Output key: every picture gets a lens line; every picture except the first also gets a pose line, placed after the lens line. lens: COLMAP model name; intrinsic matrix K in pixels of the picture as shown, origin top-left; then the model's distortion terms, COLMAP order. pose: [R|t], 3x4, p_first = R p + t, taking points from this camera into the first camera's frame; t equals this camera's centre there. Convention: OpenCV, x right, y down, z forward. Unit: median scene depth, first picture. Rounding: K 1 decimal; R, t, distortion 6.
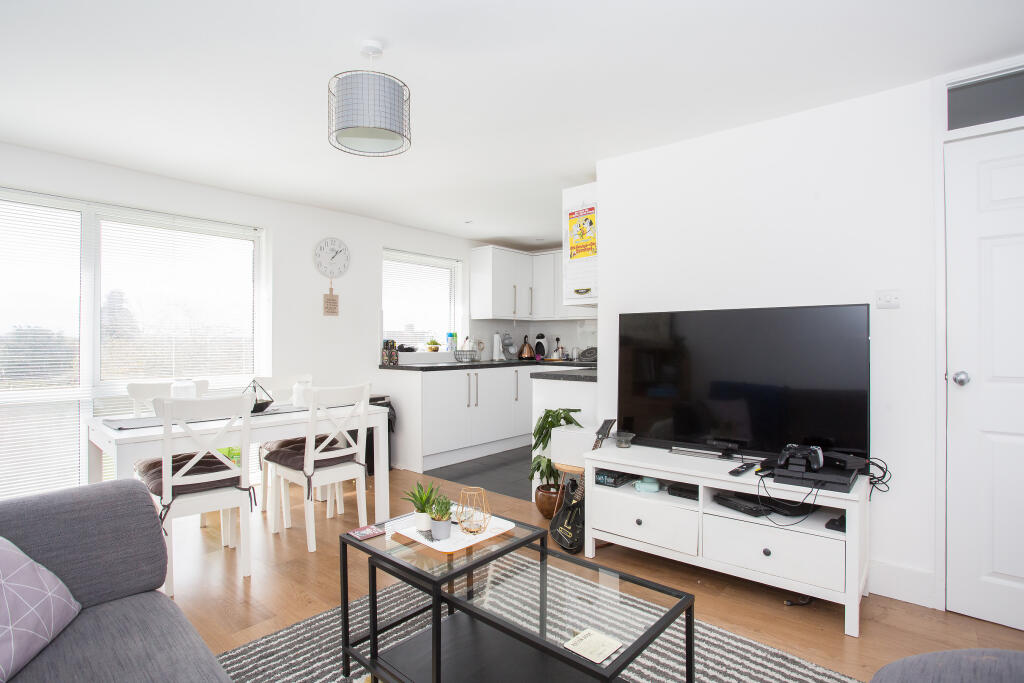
lens RADIAL K [[524.6, 0, 489.9], [0, 524.6, 329.7], [0, 0, 1]] dist [-0.027300, 0.017749]
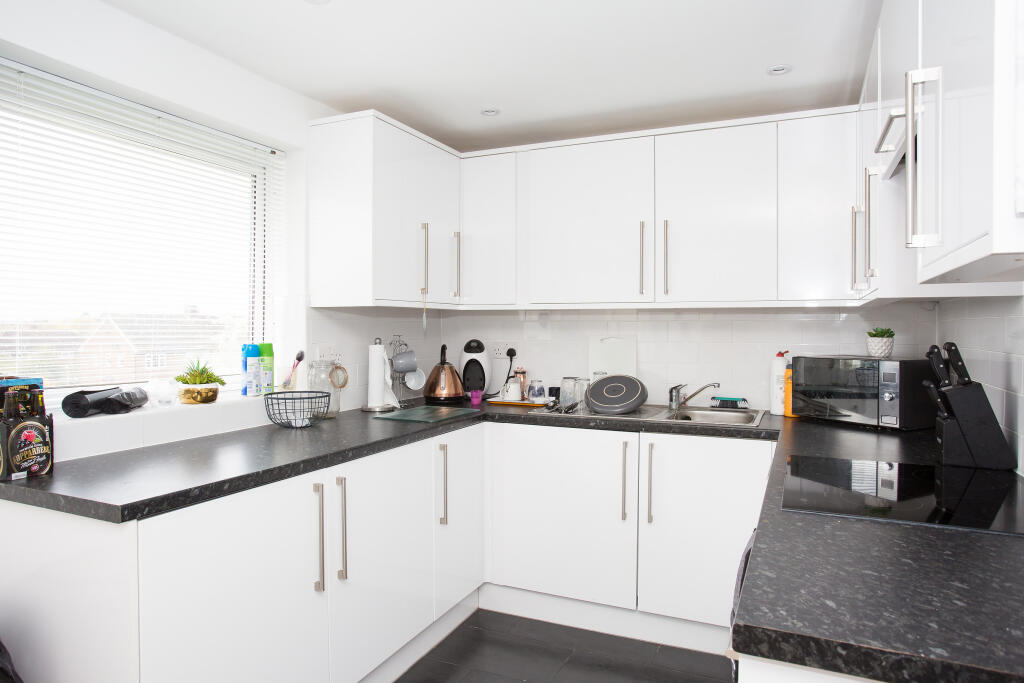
lens RADIAL K [[632.6, 0, 515.6], [0, 632.6, 334.2], [0, 0, 1]] dist [-0.003222, 0.001037]
pose [[0.947977, -0.005082, 0.318298, -0.042672], [-0.004956, 0.999516, 0.030717, -0.015348], [-0.318300, -0.030697, 0.947493, 0.530349]]
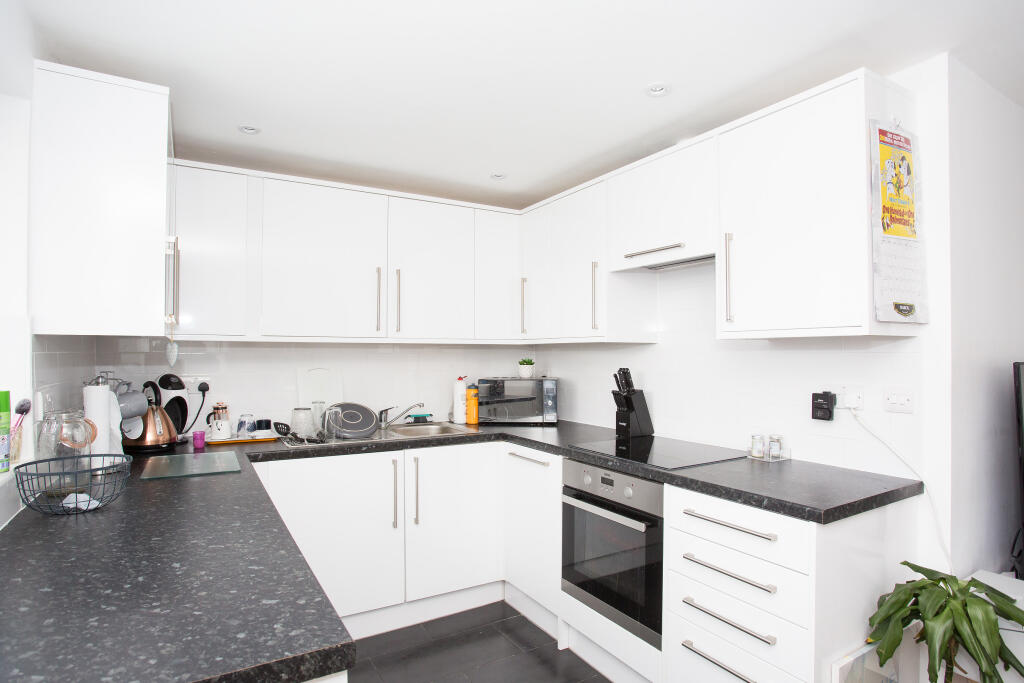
lens RADIAL K [[546.1, 0, 513.2], [0, 546.1, 353.3], [0, 0, 1]] dist [-0.054049, 0.000958]
pose [[0.286032, -0.001517, 0.958219, -0.225133], [-0.019861, 0.999775, 0.007511, -0.017655], [-0.958014, -0.021180, 0.285938, 0.713788]]
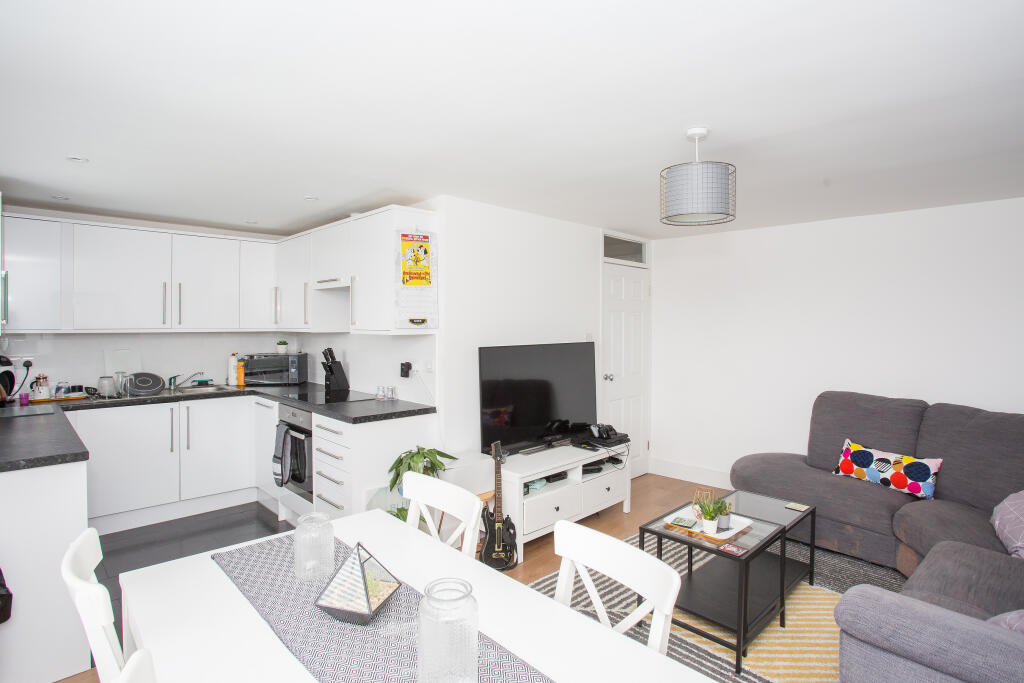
lens RADIAL K [[524.6, 0, 489.9], [0, 524.6, 329.7], [0, 0, 1]] dist [-0.027300, 0.017749]
pose [[0.088883, -0.013972, 0.995944, -0.455125], [-0.021310, 0.999646, 0.015926, -0.045243], [-0.995814, -0.022639, 0.088554, 0.466994]]
